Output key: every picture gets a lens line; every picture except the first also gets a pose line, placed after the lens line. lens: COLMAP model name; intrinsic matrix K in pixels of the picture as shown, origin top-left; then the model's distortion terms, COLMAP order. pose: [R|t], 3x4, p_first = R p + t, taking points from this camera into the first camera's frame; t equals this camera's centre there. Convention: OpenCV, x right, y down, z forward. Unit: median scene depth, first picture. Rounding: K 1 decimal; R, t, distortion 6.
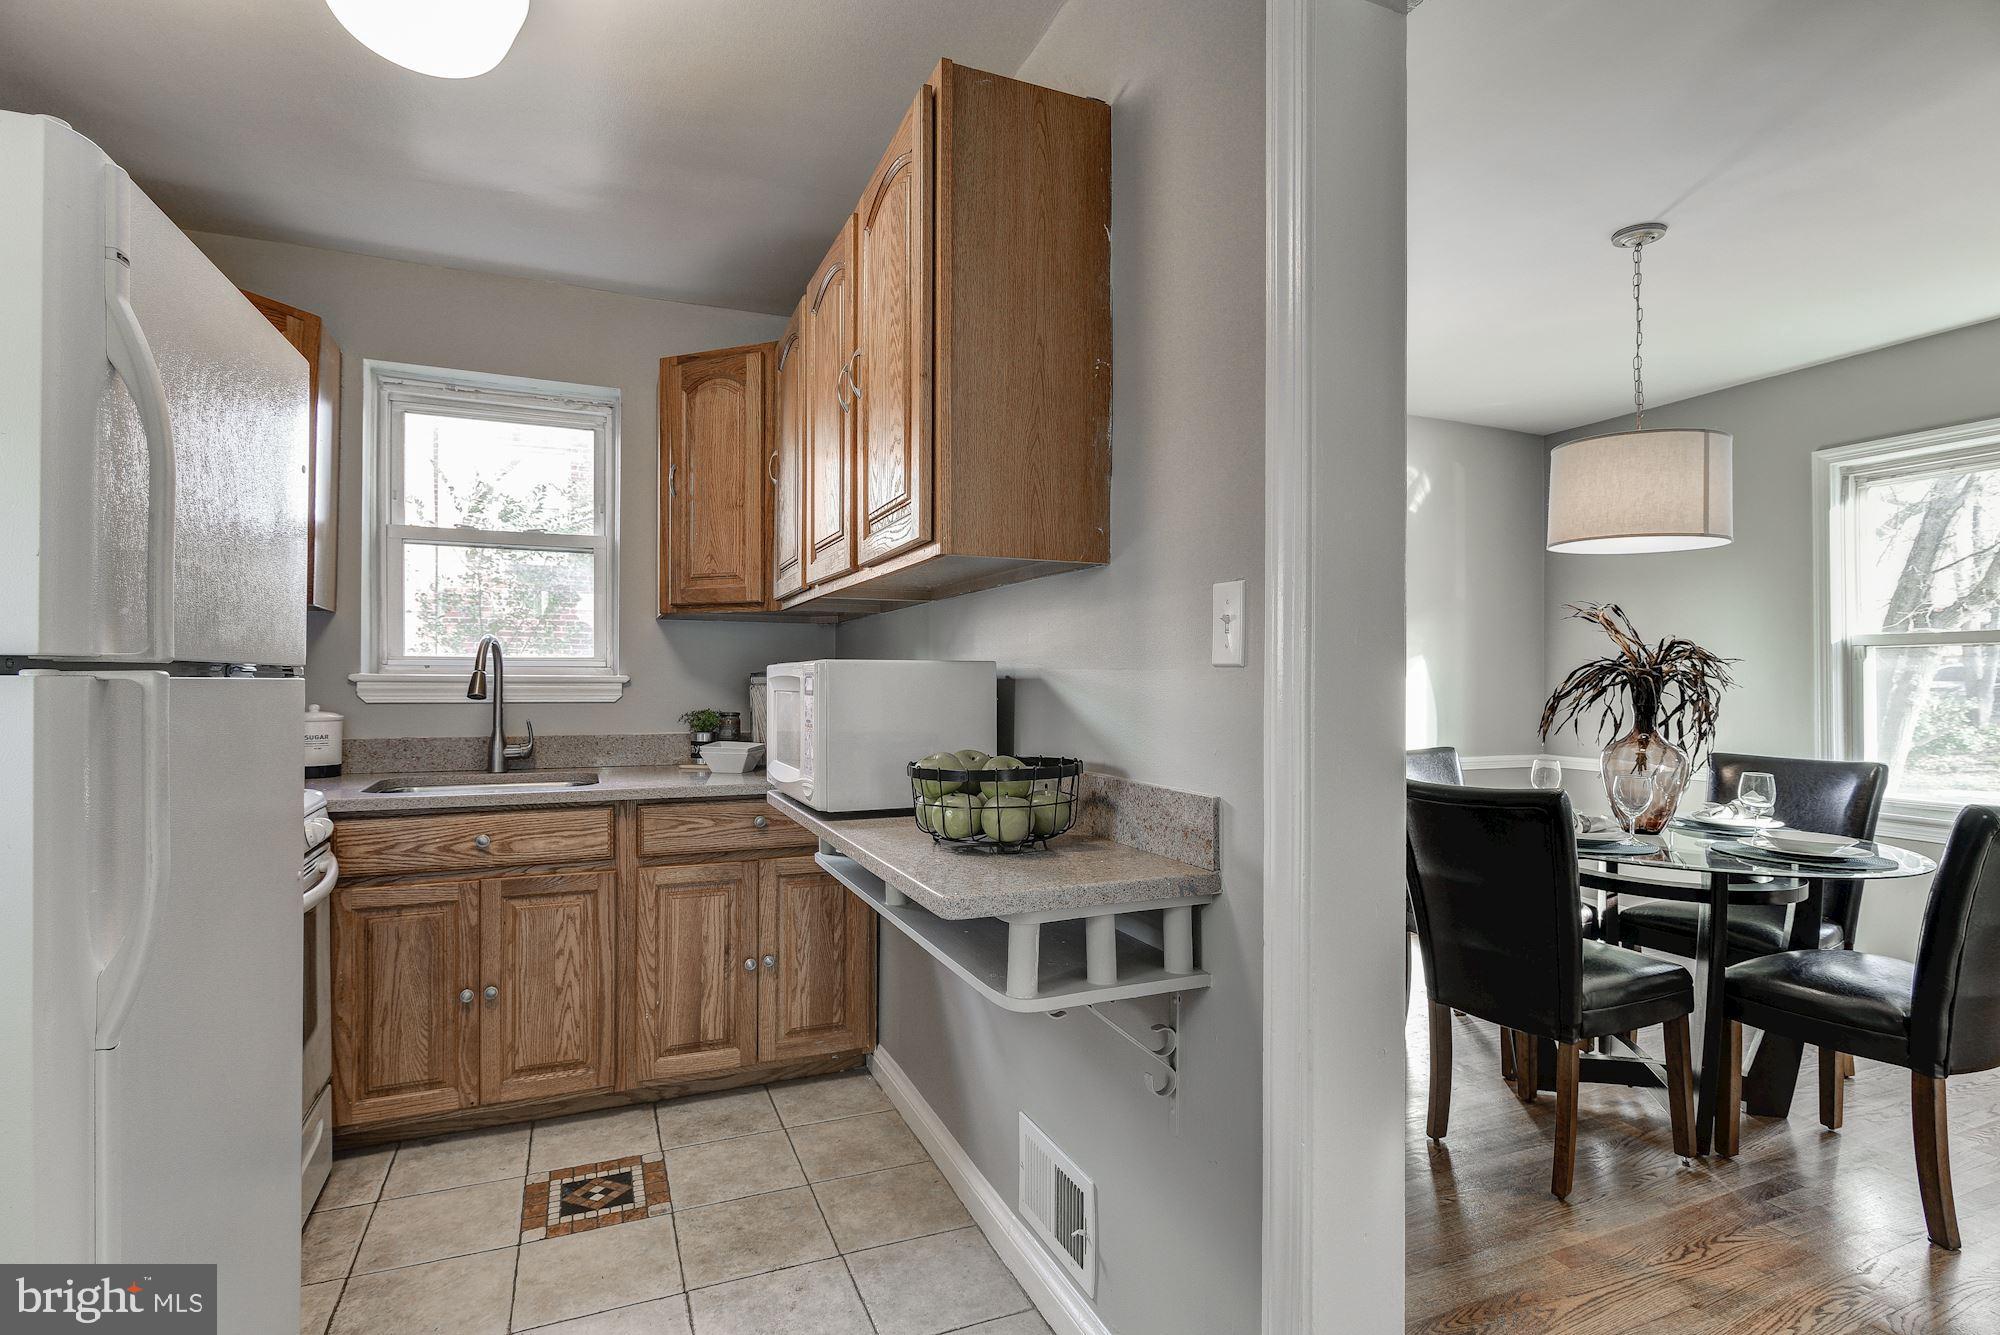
lens RADIAL K [[968.6, 0, 1022.0], [0, 968.6, 674.7], [0, 0, 1]] dist [-0.002922, 0.000549]
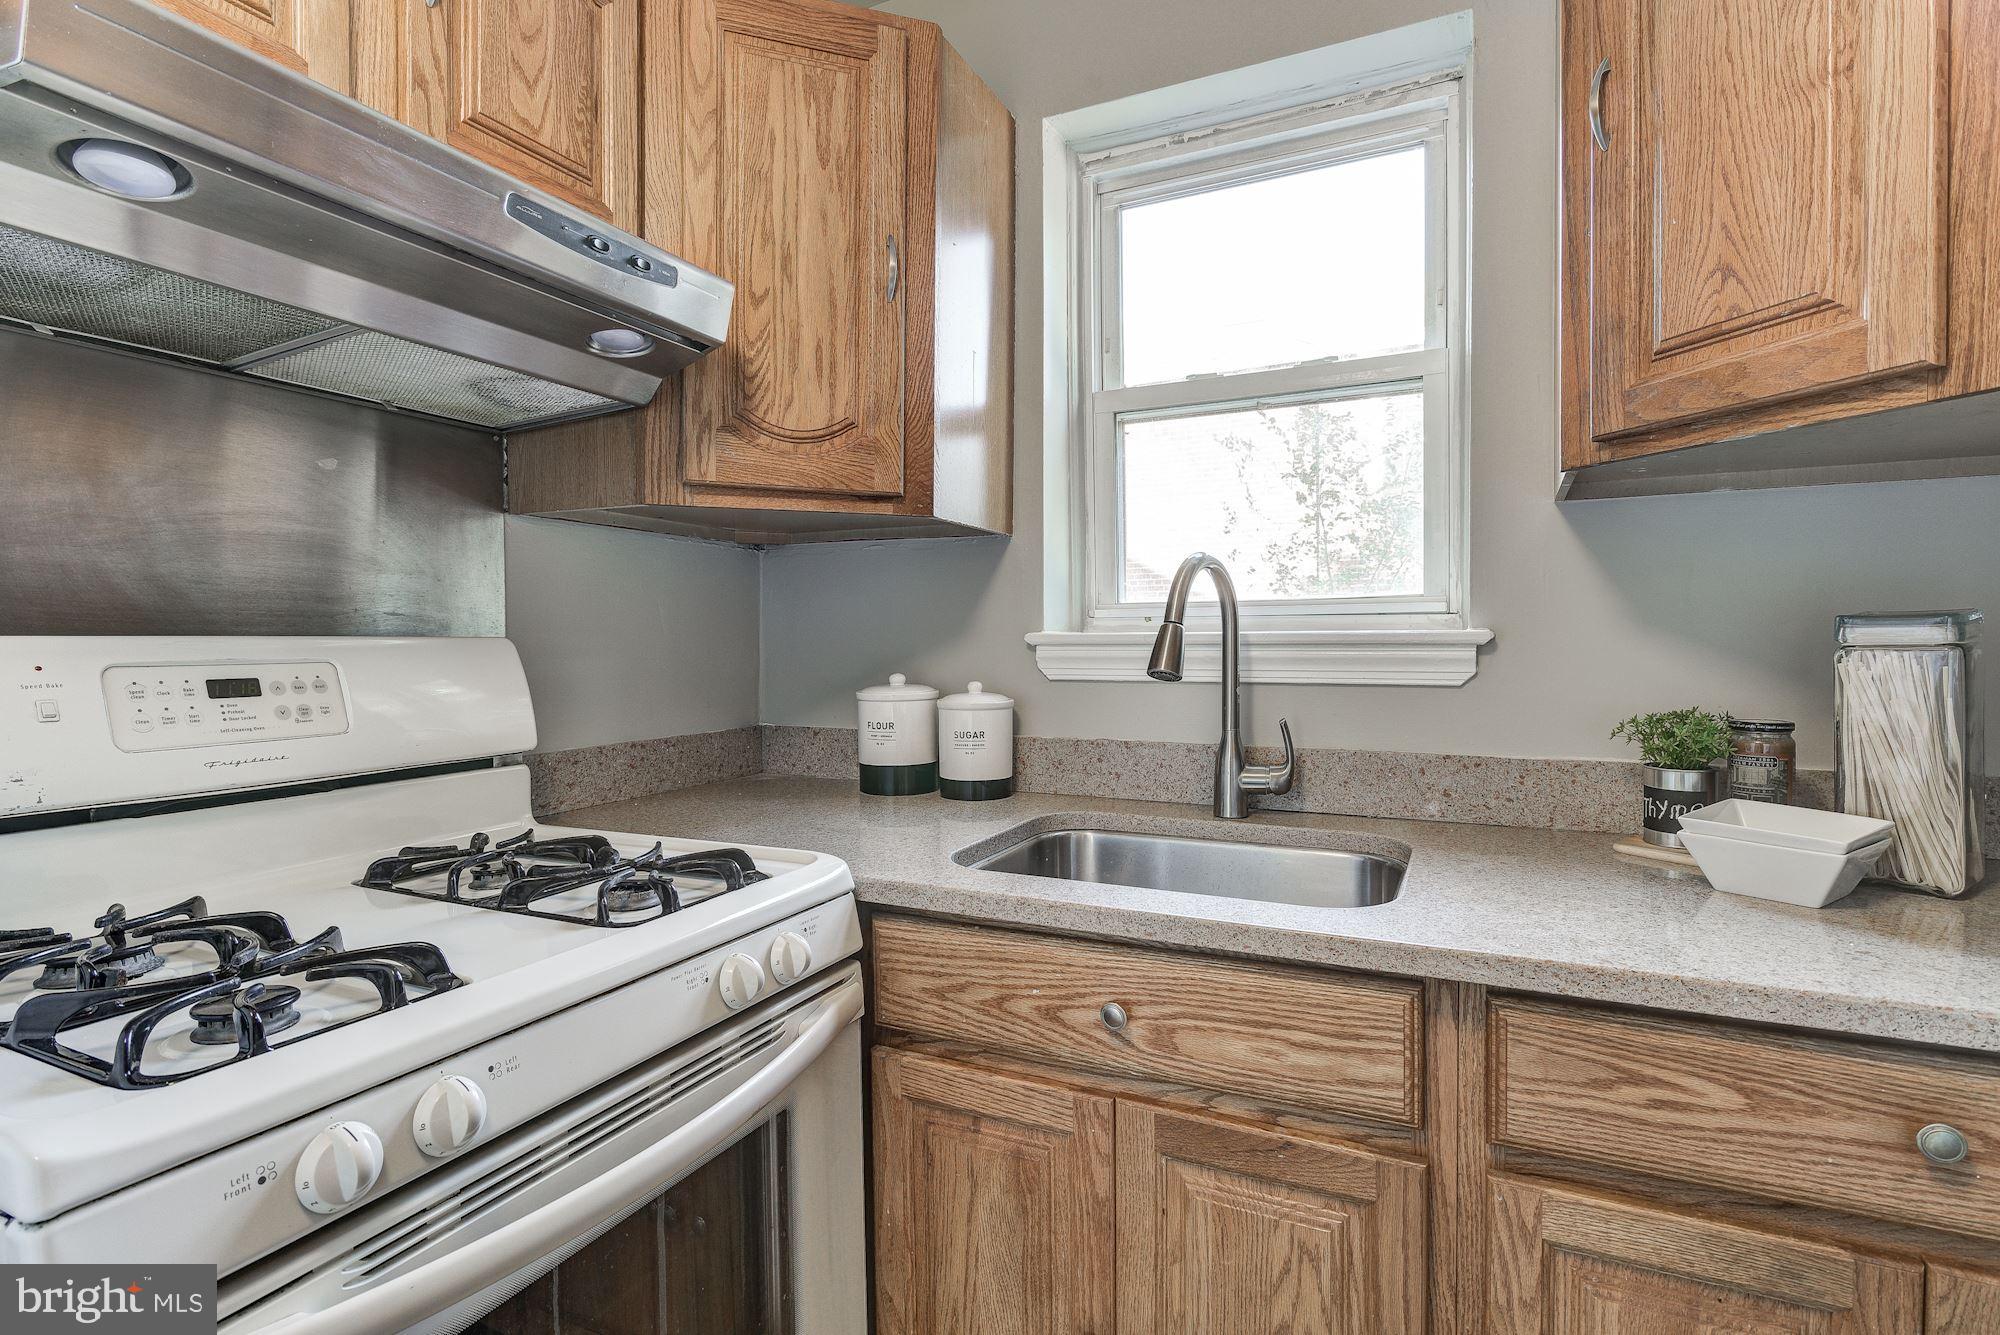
lens RADIAL K [[968.6, 0, 1011.6], [0, 968.6, 671.2], [0, 0, 1]] dist [-0.002922, 0.000549]
pose [[0.639363, 0.017582, -0.768704, -0.225874], [0.013739, 0.999318, 0.034284, 0.002836], [0.768783, -0.032481, 0.638685, 0.608091]]
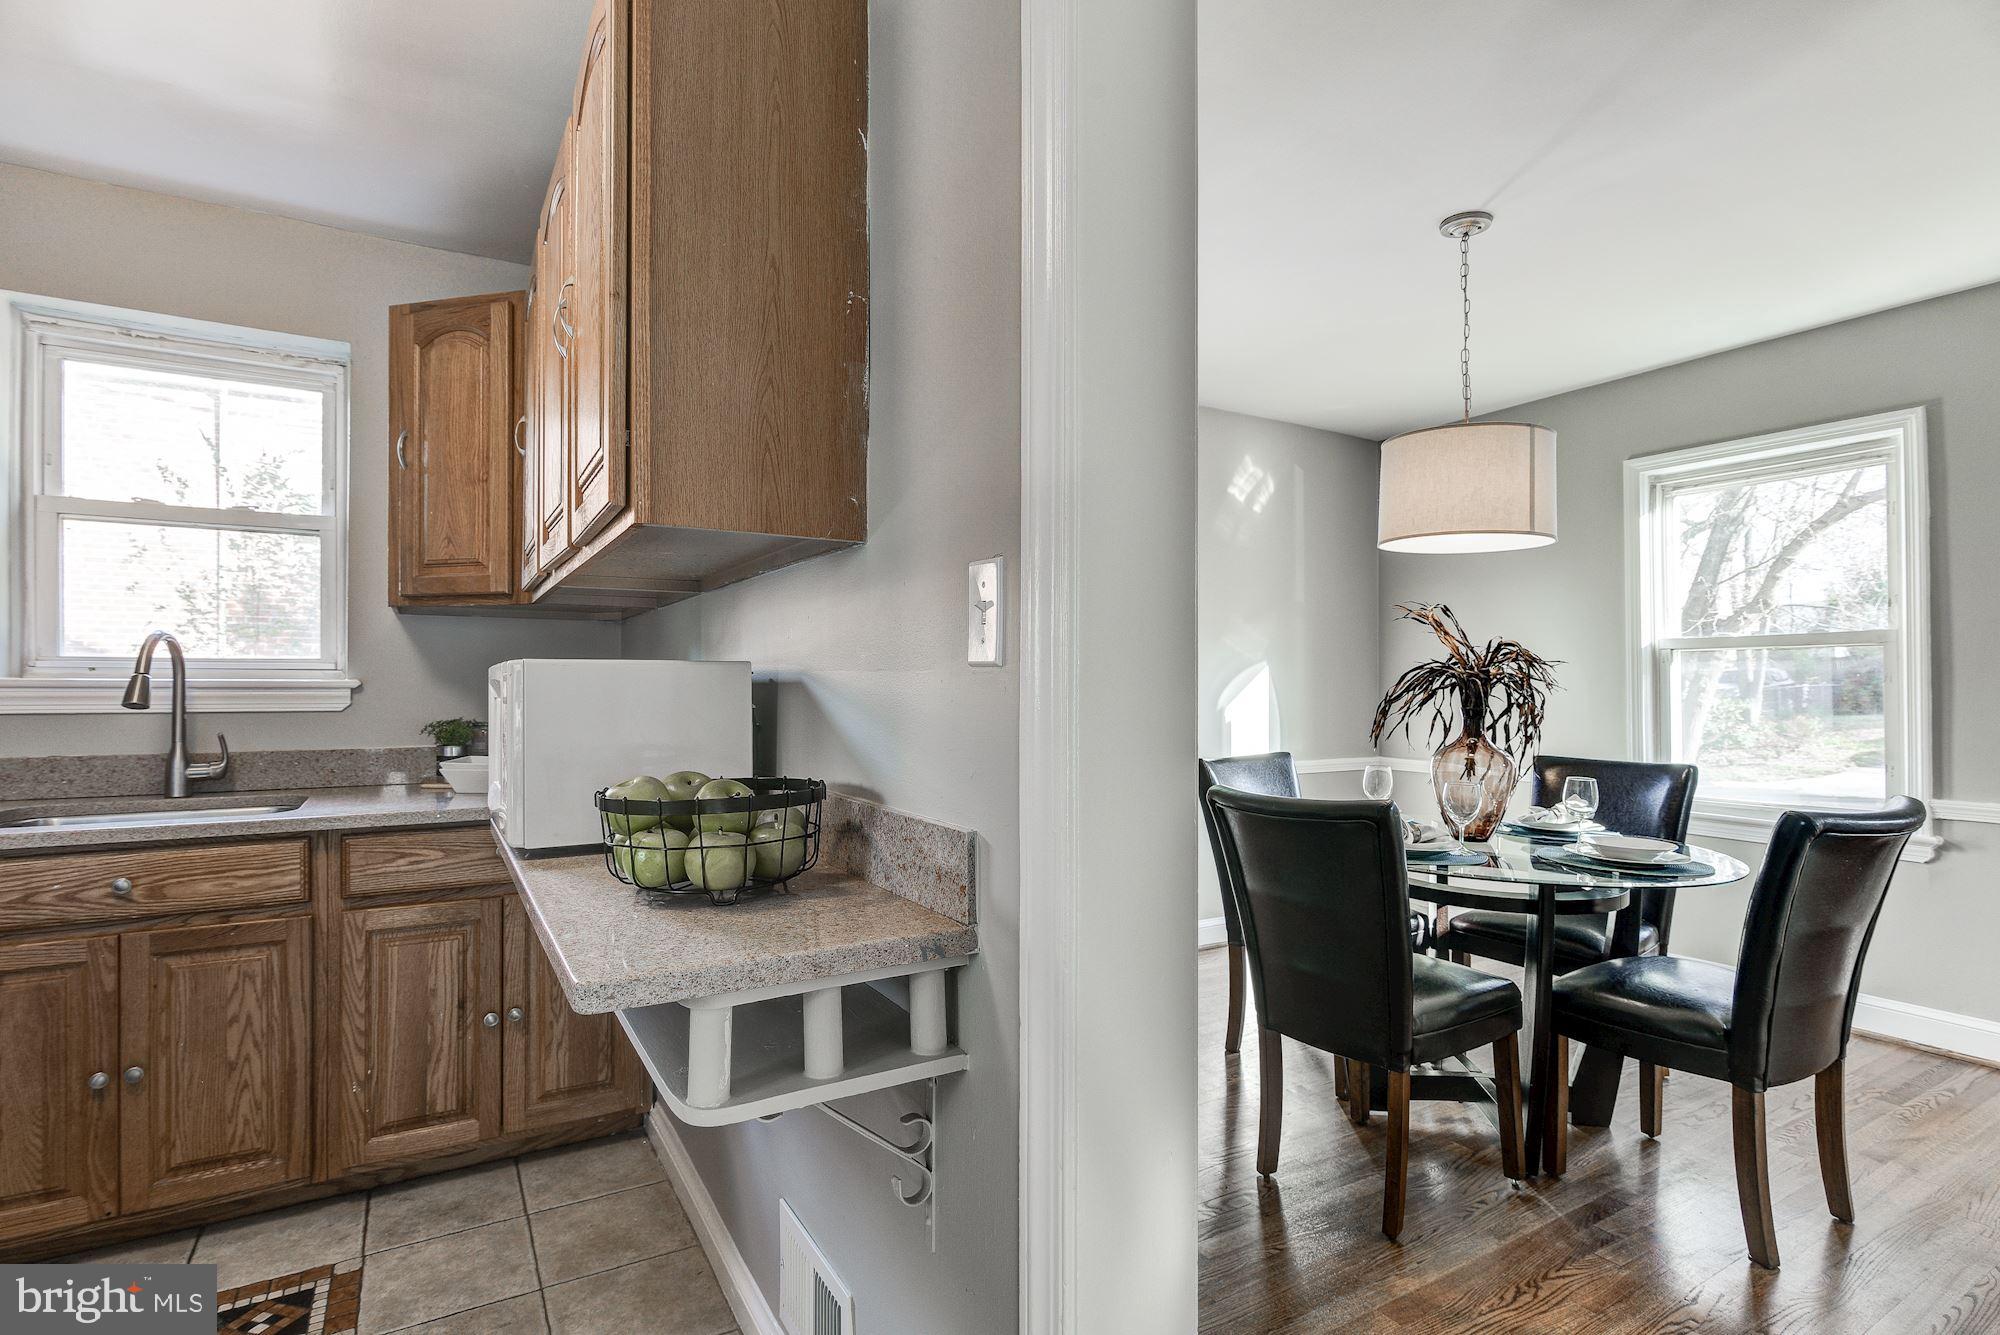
lens RADIAL K [[968.6, 0, 1007.3], [0, 968.6, 672.1], [0, 0, 1]] dist [-0.002922, 0.000549]
pose [[0.992167, -0.000116, 0.124922, 0.061210], [0.000938, 0.999978, -0.006524, 0.000646], [-0.124918, 0.006590, 0.992145, 0.098720]]
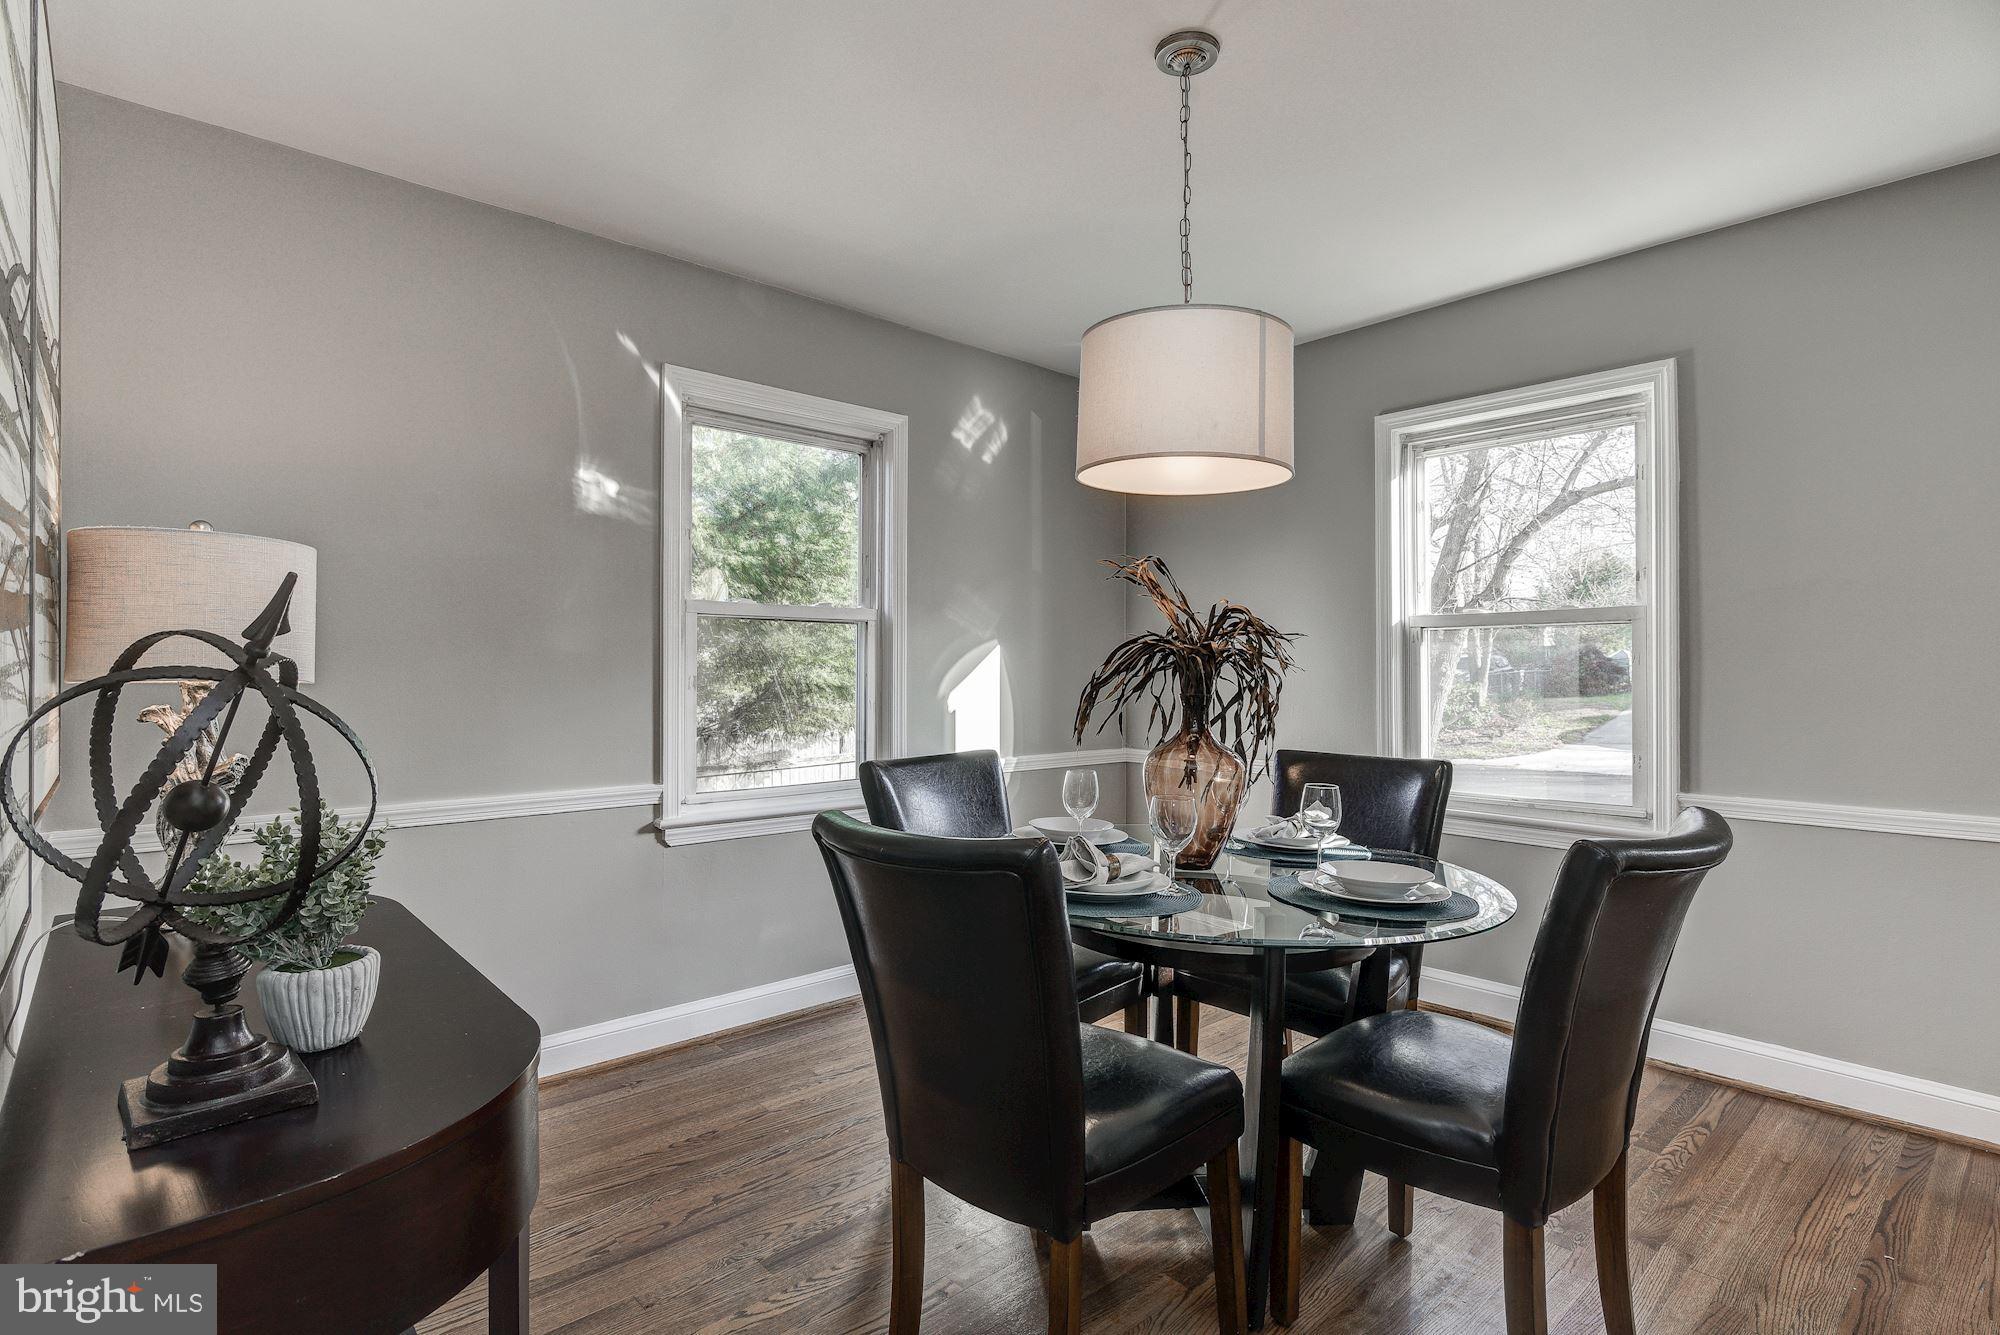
lens RADIAL K [[968.6, 0, 1007.7], [0, 968.6, 656.8], [0, 0, 1]] dist [-0.002922, 0.000549]
pose [[0.946248, 0.004908, 0.323404, 0.281975], [-0.003044, 0.999976, -0.006269, 0.007543], [-0.323427, 0.004948, 0.946240, 0.361412]]
